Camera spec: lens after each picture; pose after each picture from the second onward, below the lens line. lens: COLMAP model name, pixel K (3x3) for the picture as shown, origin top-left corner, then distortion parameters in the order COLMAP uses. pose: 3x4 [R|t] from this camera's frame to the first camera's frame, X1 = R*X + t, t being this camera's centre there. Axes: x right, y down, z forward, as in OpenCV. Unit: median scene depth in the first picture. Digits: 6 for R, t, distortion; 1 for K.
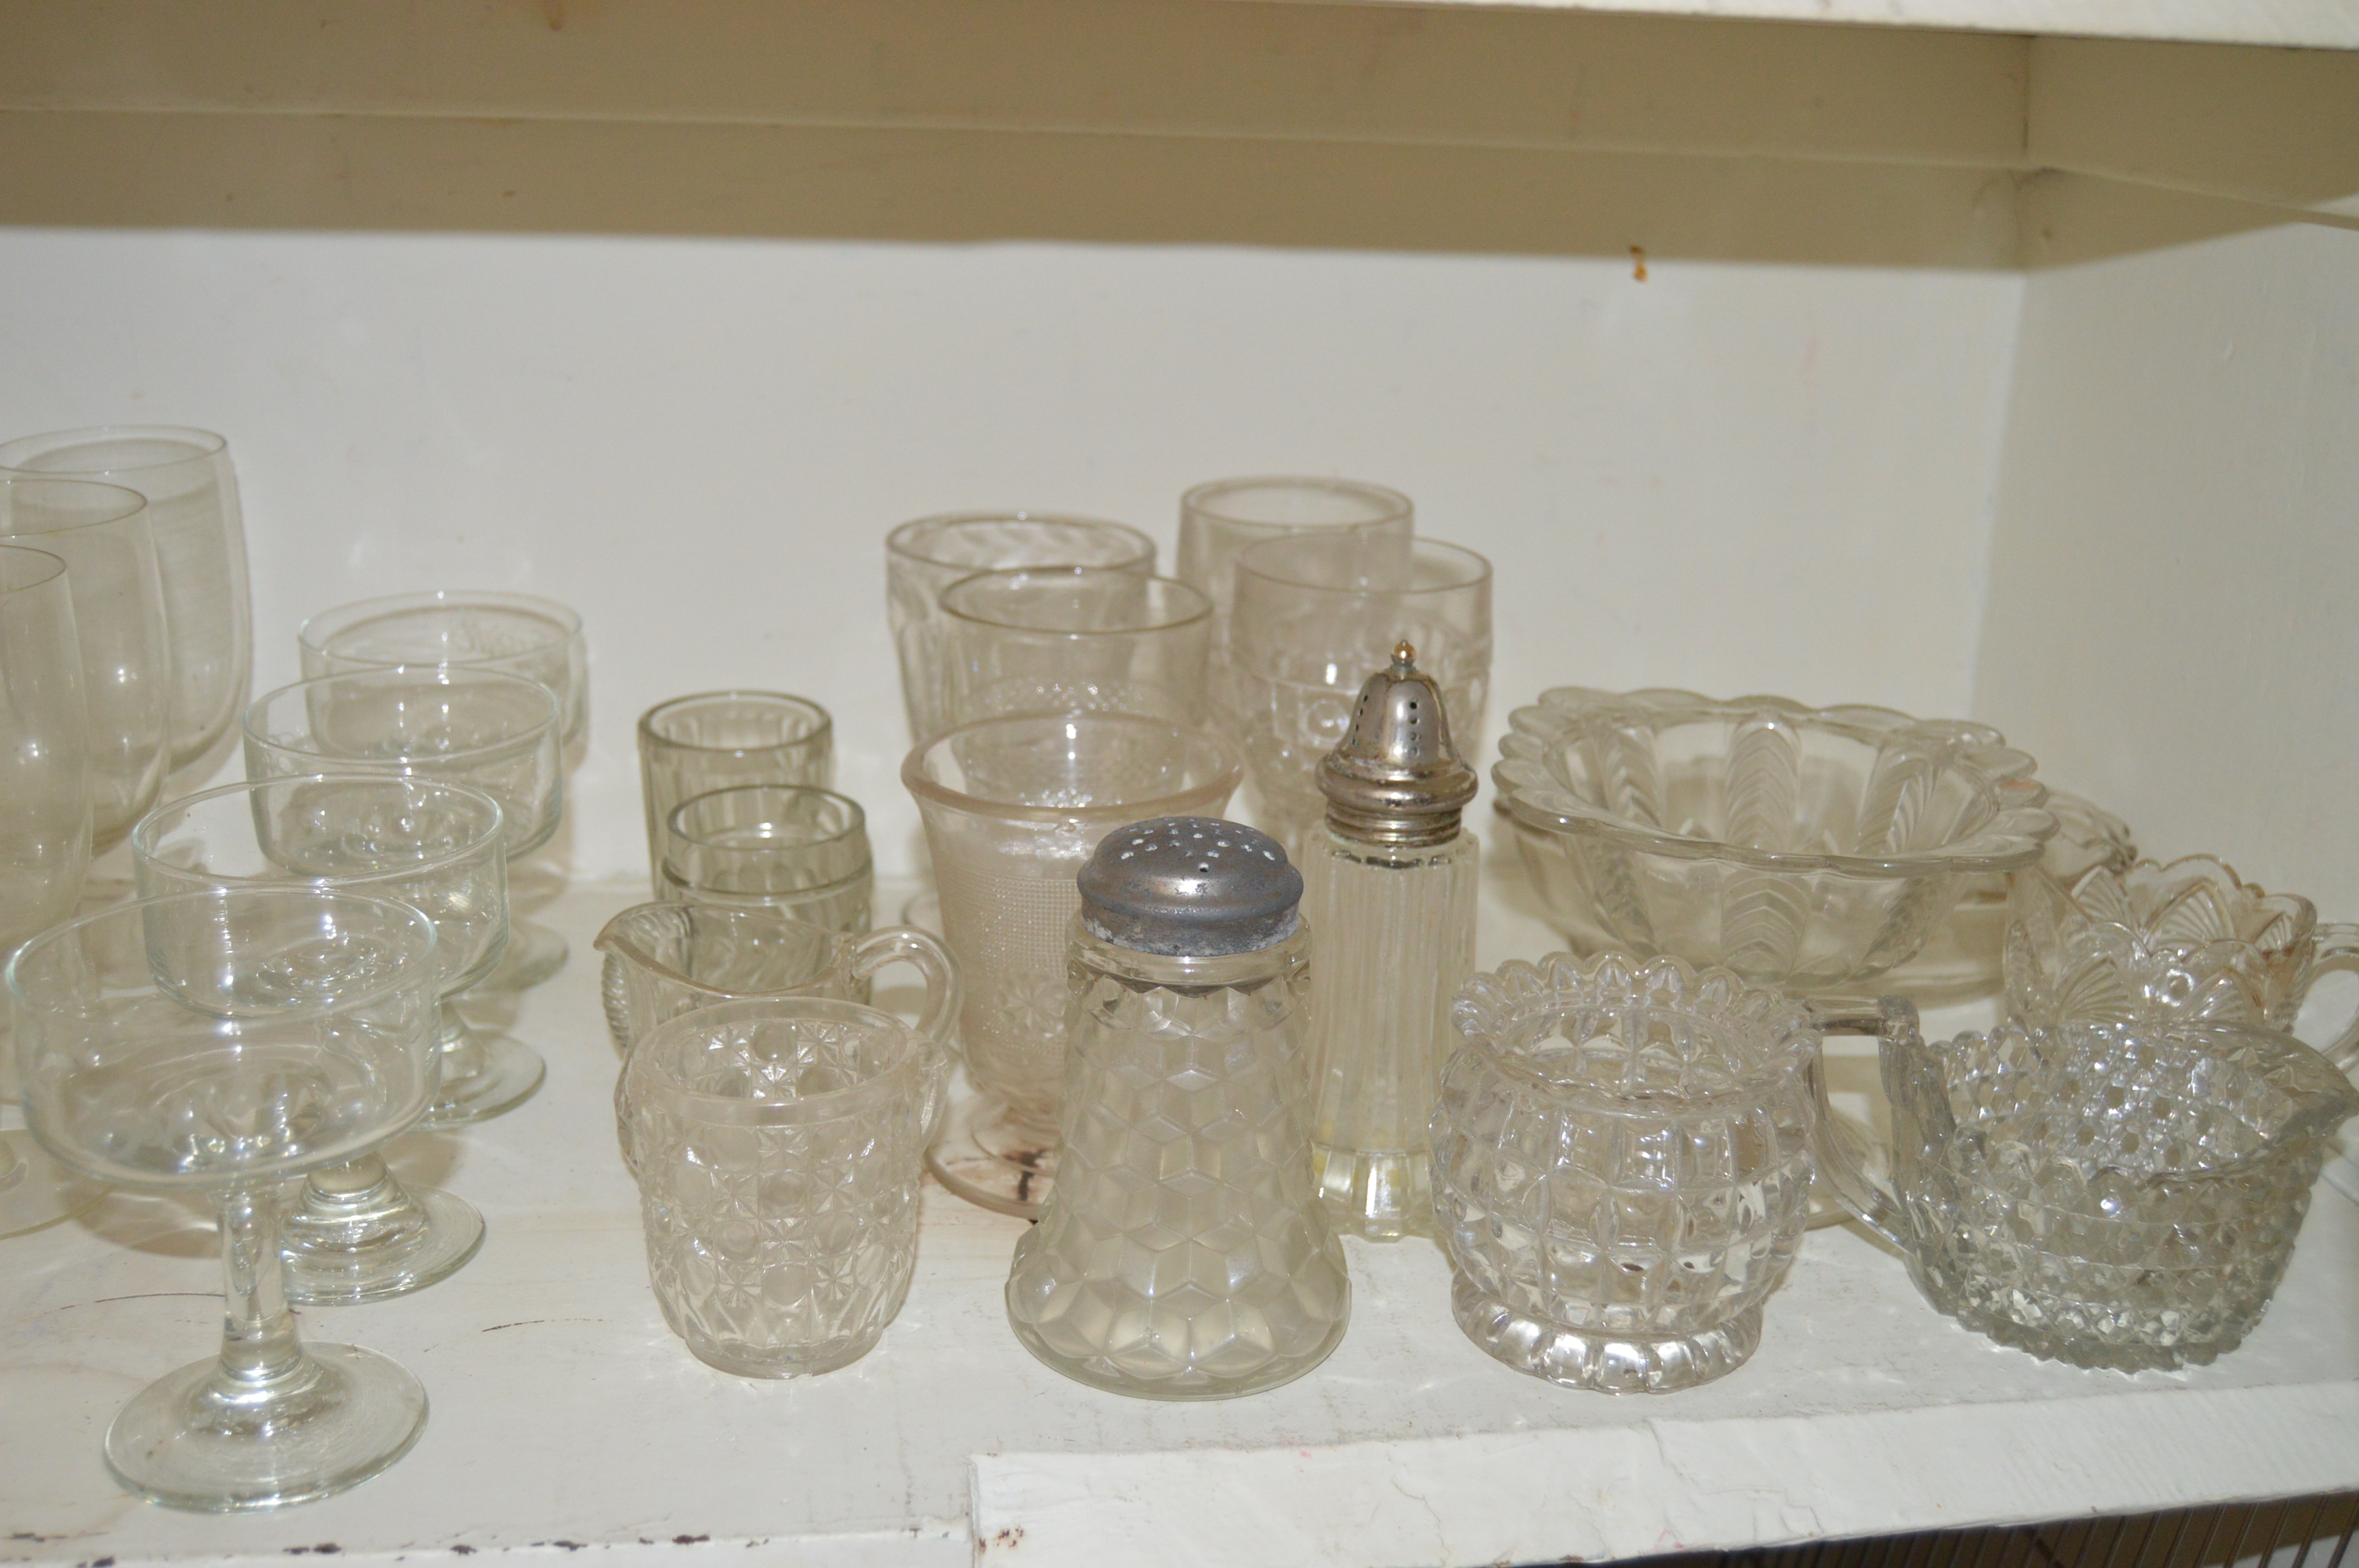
lens RADIAL K [[2520.7, 0, 1179.5], [0, 2520.7, 784.0], [0, 0, 1]] dist [-0.104035, 0.040555]
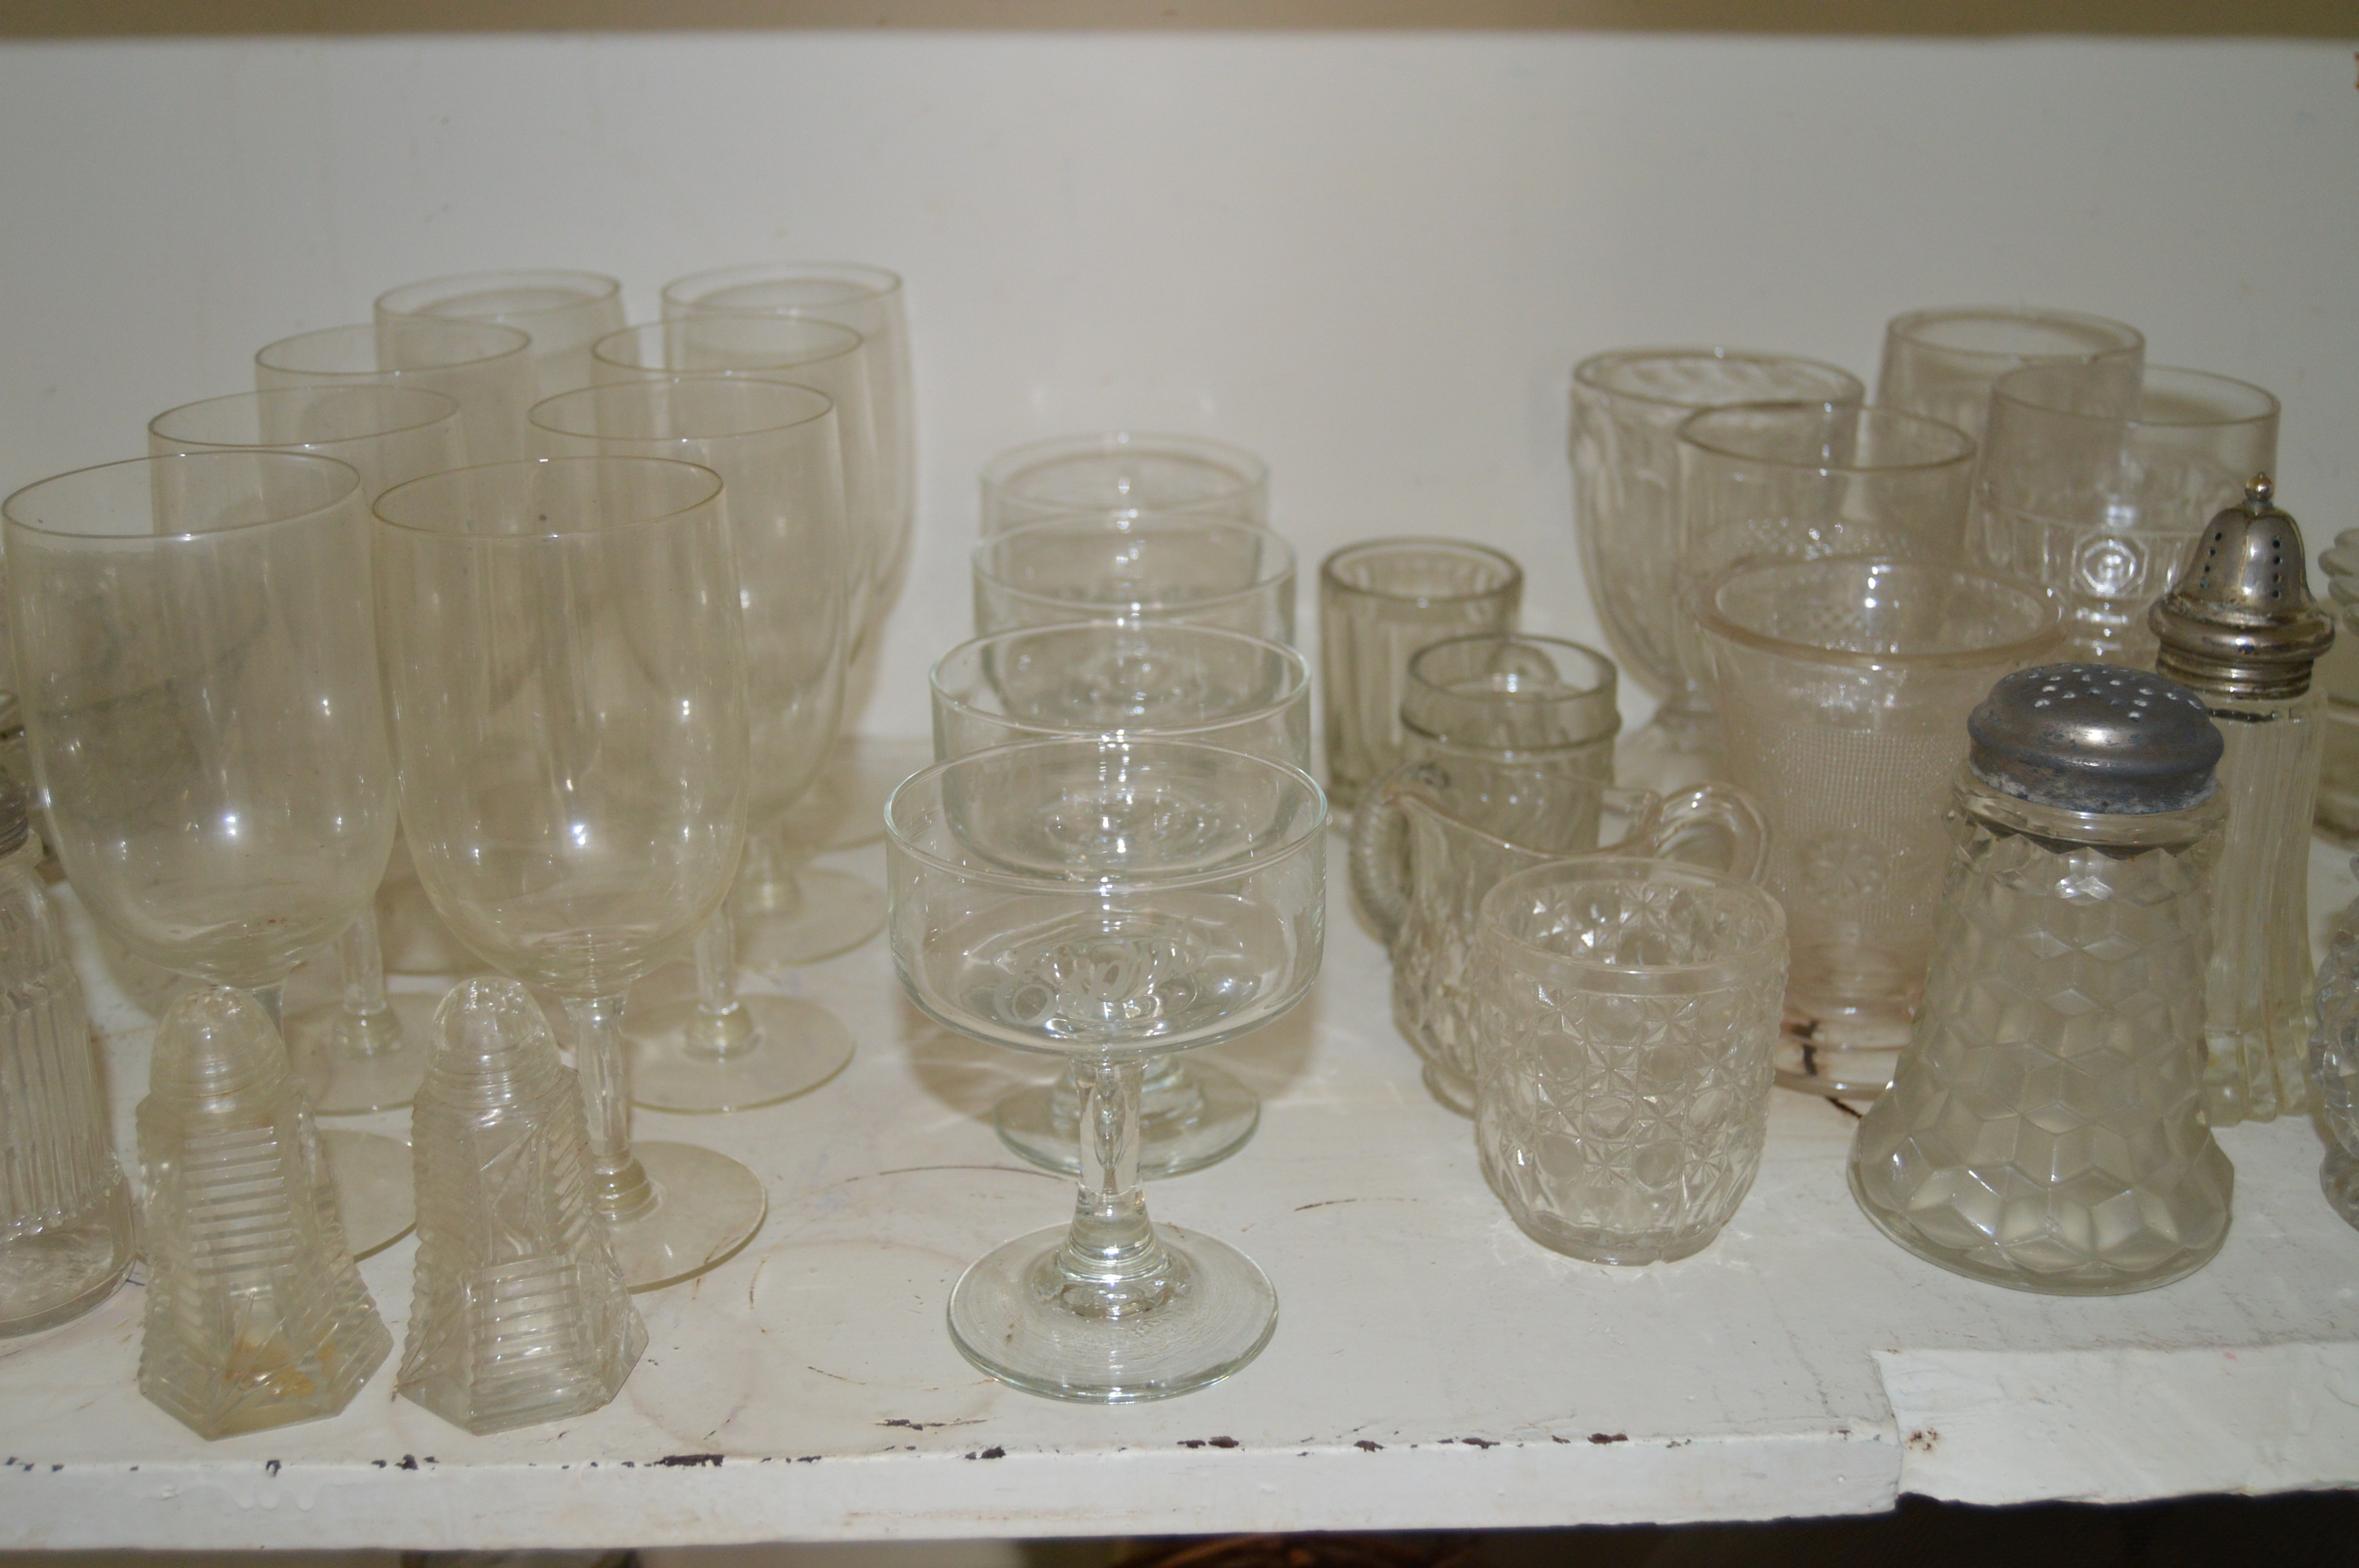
lens RADIAL K [[2520.7, 0, 1179.5], [0, 2520.7, 784.0], [0, 0, 1]] dist [-0.104035, 0.040555]
pose [[0.991694, 0.004172, -0.128550, -0.212877], [0.002398, 0.998700, 0.050910, 0.010729], [0.128595, -0.050796, 0.990395, 0.062627]]
